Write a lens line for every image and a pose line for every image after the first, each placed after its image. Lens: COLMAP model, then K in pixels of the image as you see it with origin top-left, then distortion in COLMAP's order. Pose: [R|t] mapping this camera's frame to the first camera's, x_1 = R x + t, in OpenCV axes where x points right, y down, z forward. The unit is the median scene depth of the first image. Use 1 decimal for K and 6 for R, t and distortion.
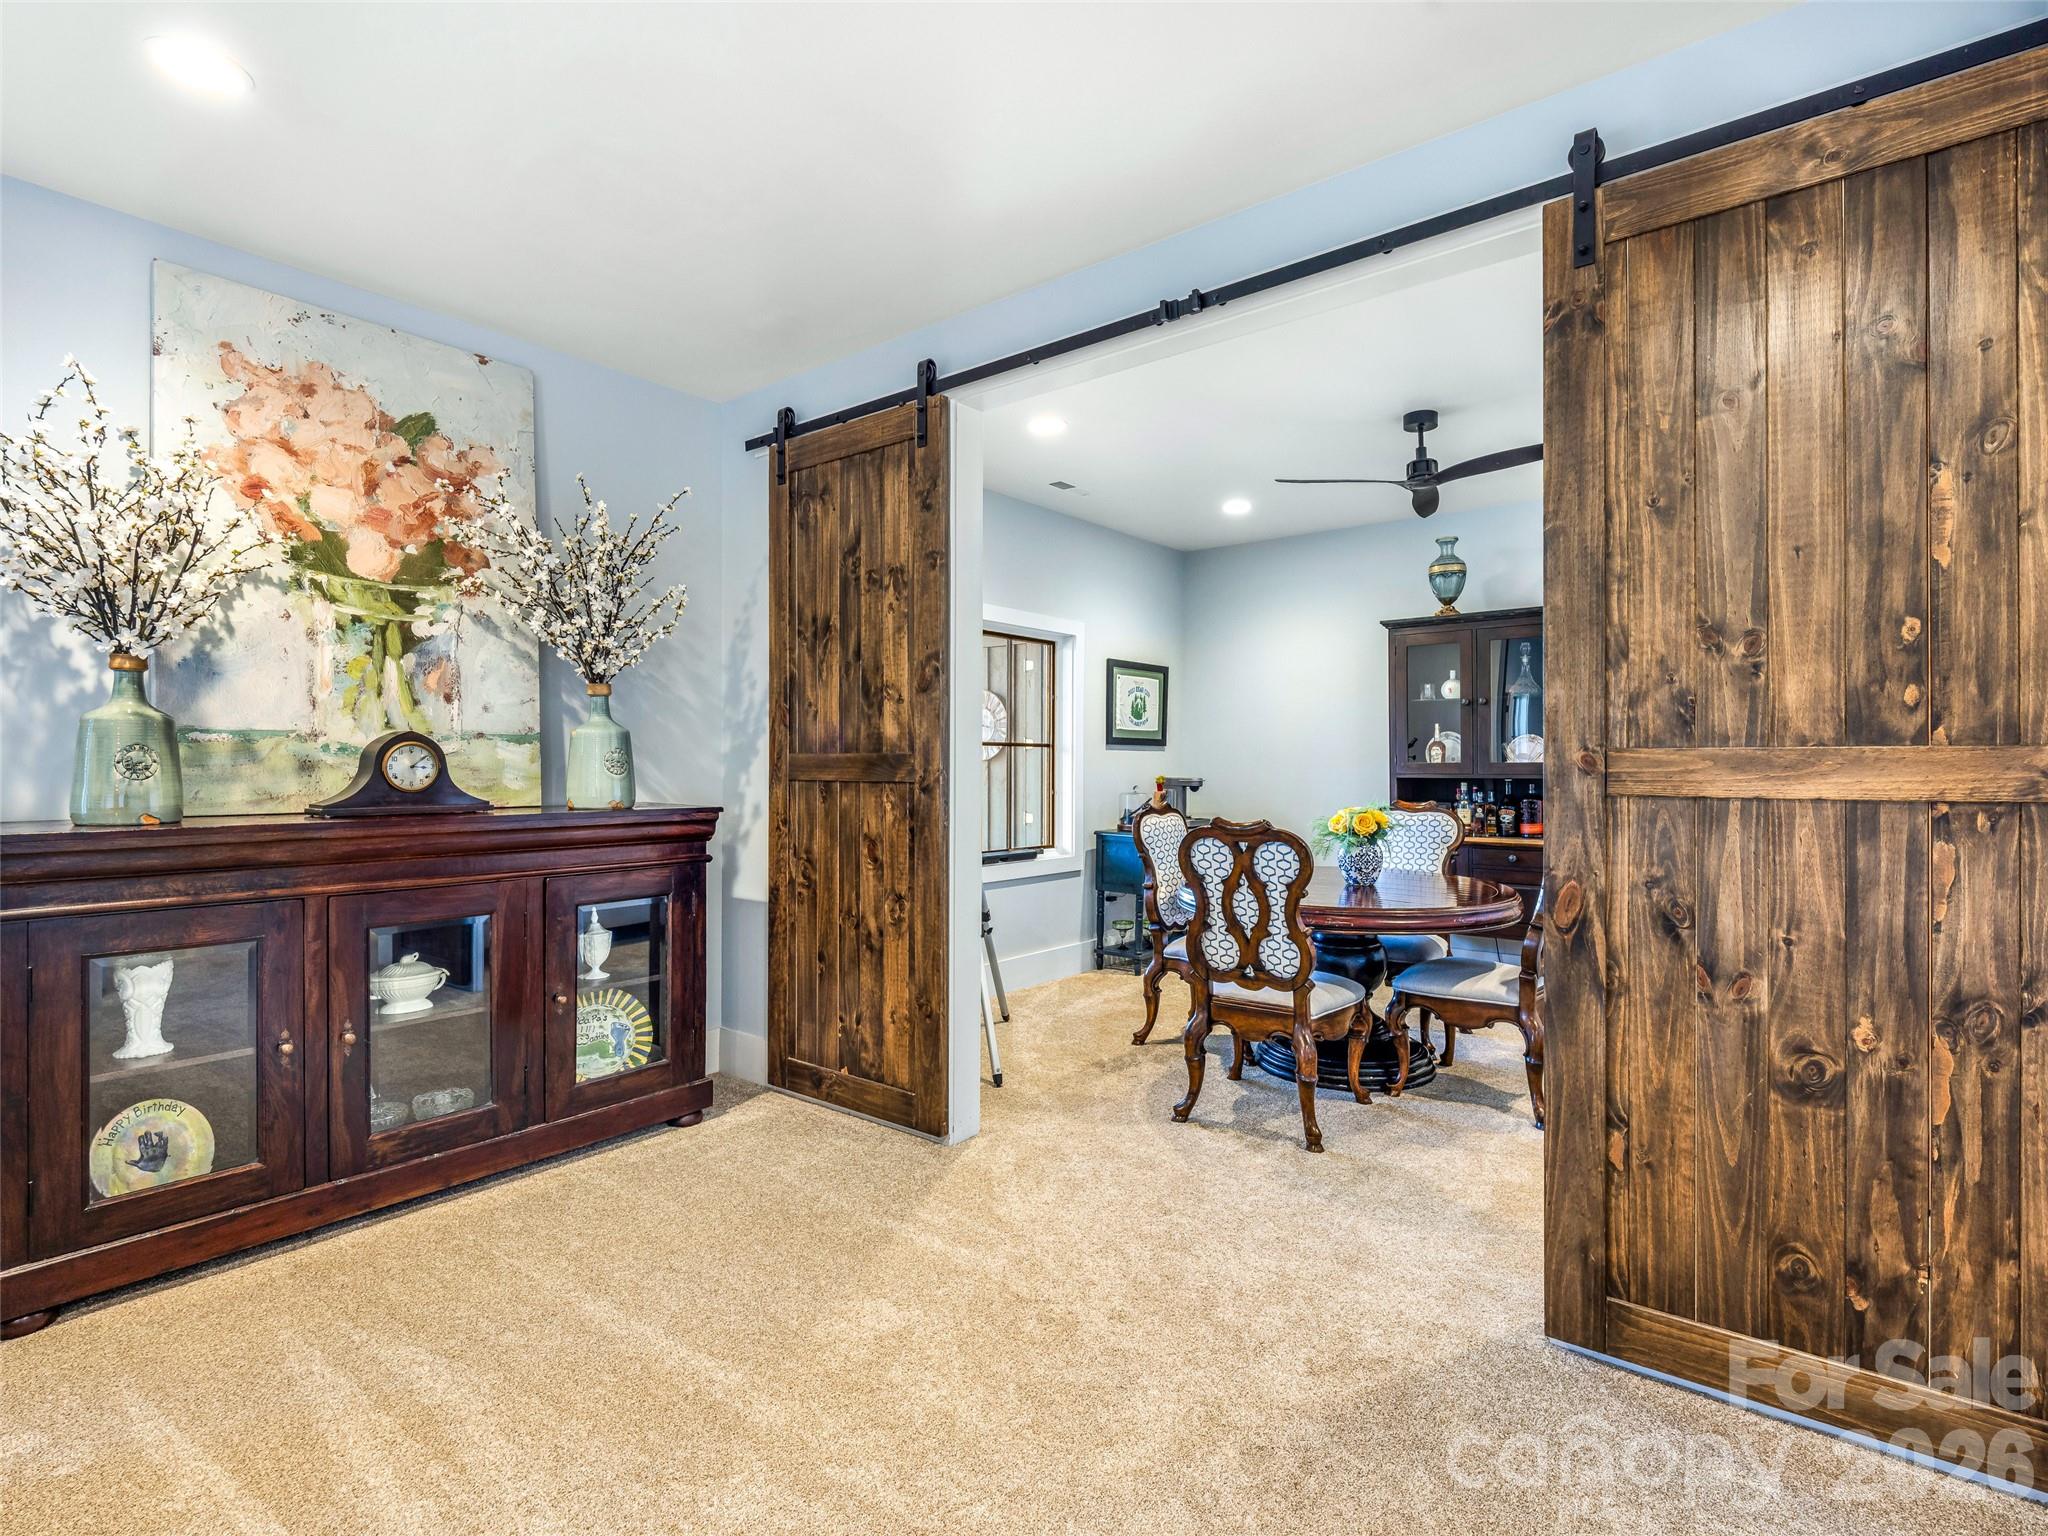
lens RADIAL K [[987.7, 0, 1040.7], [0, 987.7, 769.5], [0, 0, 1]] dist [0.001884, -0.005746]
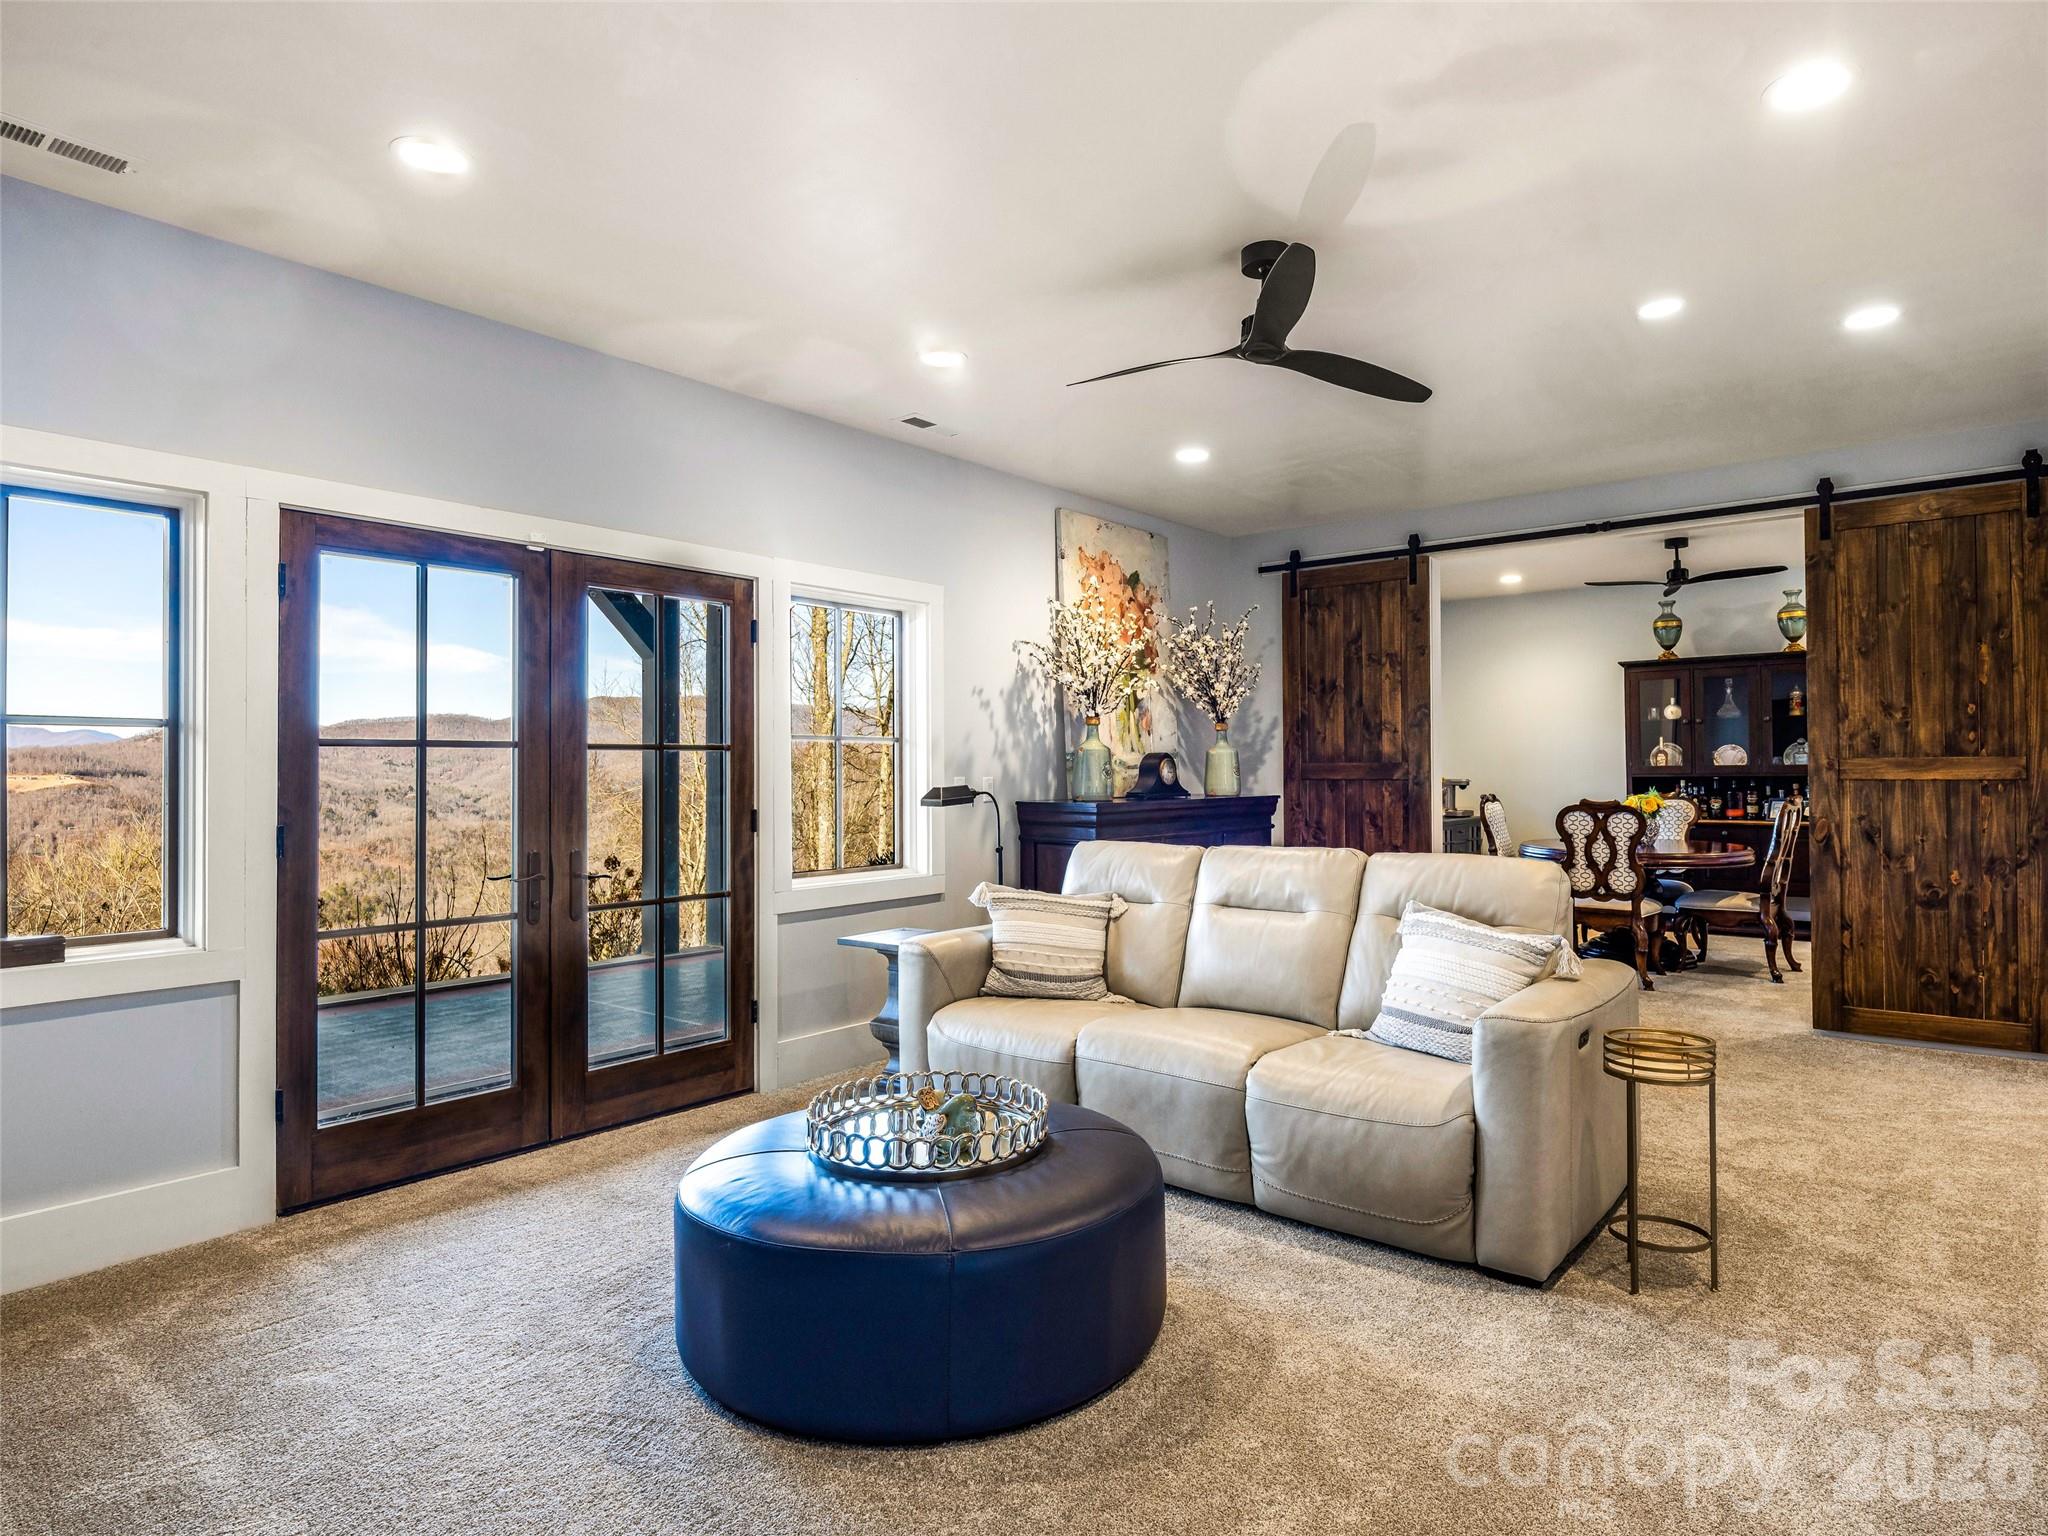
lens RADIAL K [[1163.7, 0, 1008.5], [0, 1163.7, 766.6], [0, 0, 1]] dist [-0.009228, -0.003522]
pose [[0.999783, -0.007811, -0.019305, -1.216263], [0.007616, 0.999920, -0.010123, 0.009025], [0.019383, 0.009973, 0.999762, -1.599739]]
